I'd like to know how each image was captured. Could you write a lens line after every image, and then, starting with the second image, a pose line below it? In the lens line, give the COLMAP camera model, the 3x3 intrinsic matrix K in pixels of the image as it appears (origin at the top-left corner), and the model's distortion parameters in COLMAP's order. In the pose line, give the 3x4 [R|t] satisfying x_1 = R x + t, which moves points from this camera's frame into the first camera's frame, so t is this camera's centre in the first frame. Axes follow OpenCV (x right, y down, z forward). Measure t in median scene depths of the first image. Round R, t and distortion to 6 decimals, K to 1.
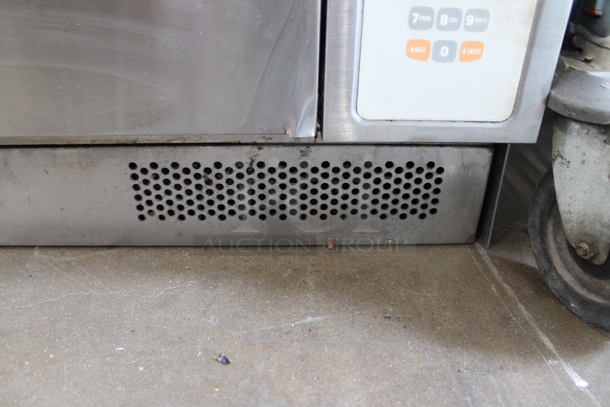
lens RADIAL K [[512.6, 0, 308.1], [0, 512.6, 202.2], [0, 0, 1]] dist [-0.152991, 0.109289]
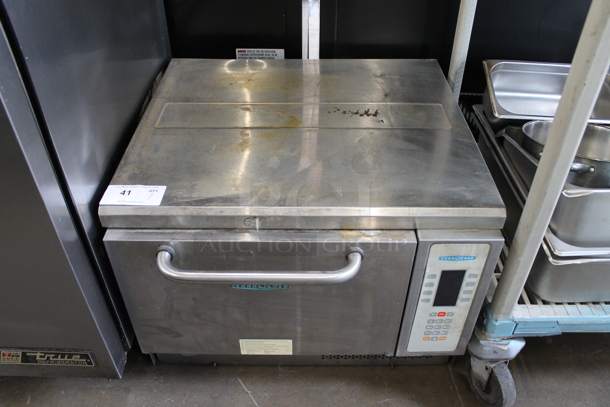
lens RADIAL K [[512.6, 0, 308.3], [0, 512.6, 204.5], [0, 0, 1]] dist [-0.152991, 0.109289]
pose [[0.999144, 0.014415, -0.038787, -0.325485], [-0.009093, 0.990933, 0.134048, -1.179078], [0.040367, -0.133580, 0.990216, -1.615363]]
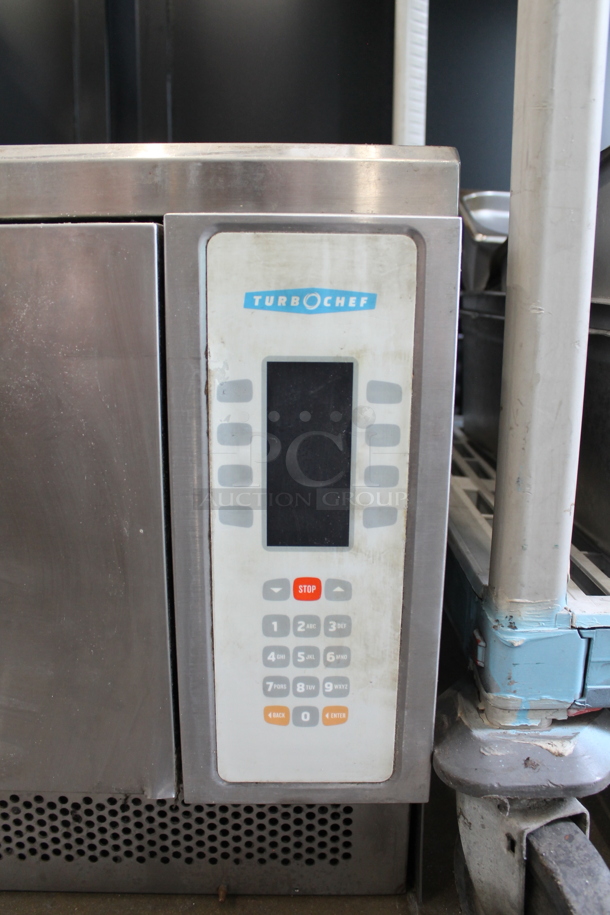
lens RADIAL K [[768.8, 0, 303.0], [0, 768.8, 455.6], [0, 0, 1]] dist [-0.152991, 0.109289]
pose [[0.999434, -0.003667, -0.033434, 0.229475], [-0.006996, 0.949631, -0.313294, -0.232813], [0.032899, 0.313350, 0.949068, -0.362895]]
